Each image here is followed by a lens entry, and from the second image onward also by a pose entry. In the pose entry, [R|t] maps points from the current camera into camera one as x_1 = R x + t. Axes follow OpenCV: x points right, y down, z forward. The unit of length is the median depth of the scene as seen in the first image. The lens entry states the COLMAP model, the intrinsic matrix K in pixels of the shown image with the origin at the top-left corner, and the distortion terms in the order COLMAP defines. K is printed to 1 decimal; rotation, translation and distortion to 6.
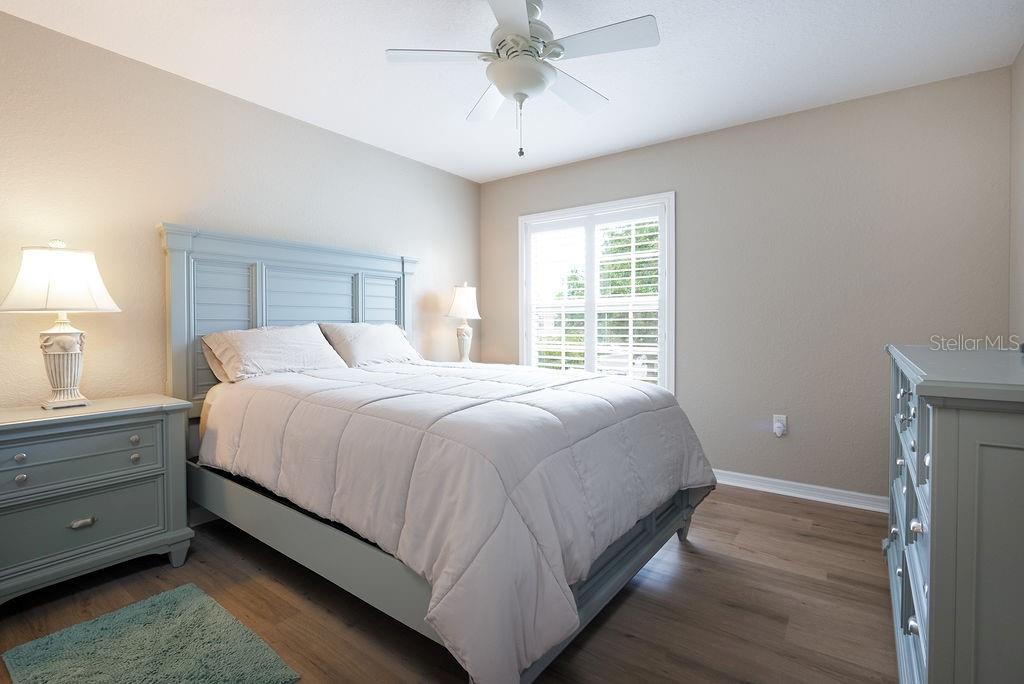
lens RADIAL K [[478.6, 0, 513.6], [0, 478.6, 348.2], [0, 0, 1]] dist [-0.000612, 0.000214]
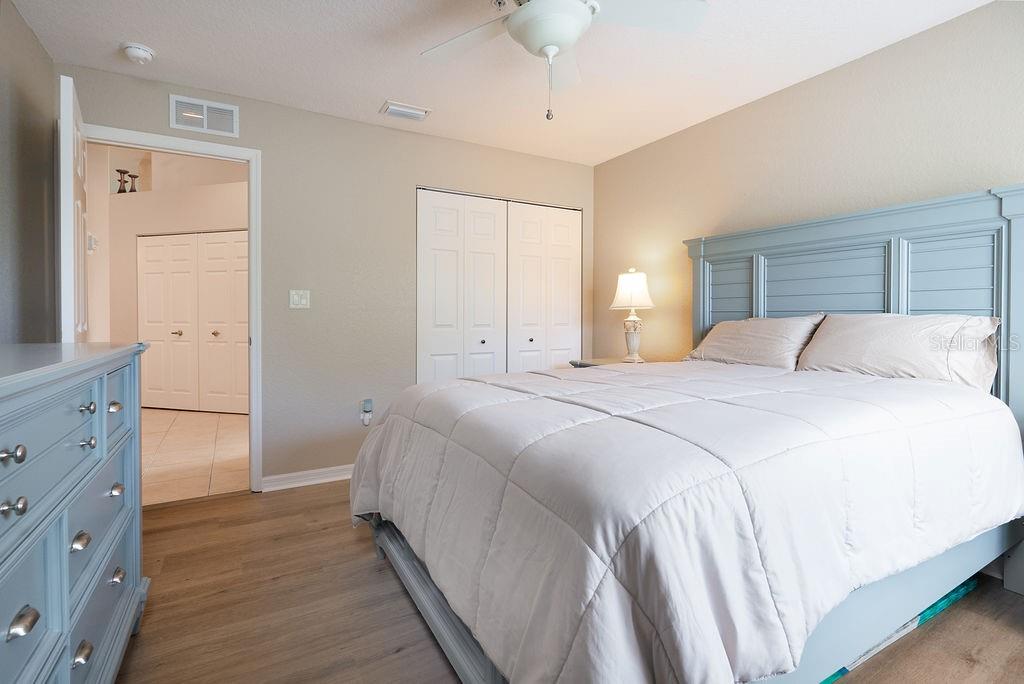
lens RADIAL K [[492.9, 0, 512.5], [0, 492.9, 319.2], [0, 0, 1]] dist [0.000732, 0.000207]
pose [[-0.383513, 0.012068, -0.923456, 0.638933], [-0.041106, 0.998701, 0.030122, -0.052777], [0.922620, 0.049512, -0.382519, 0.943853]]
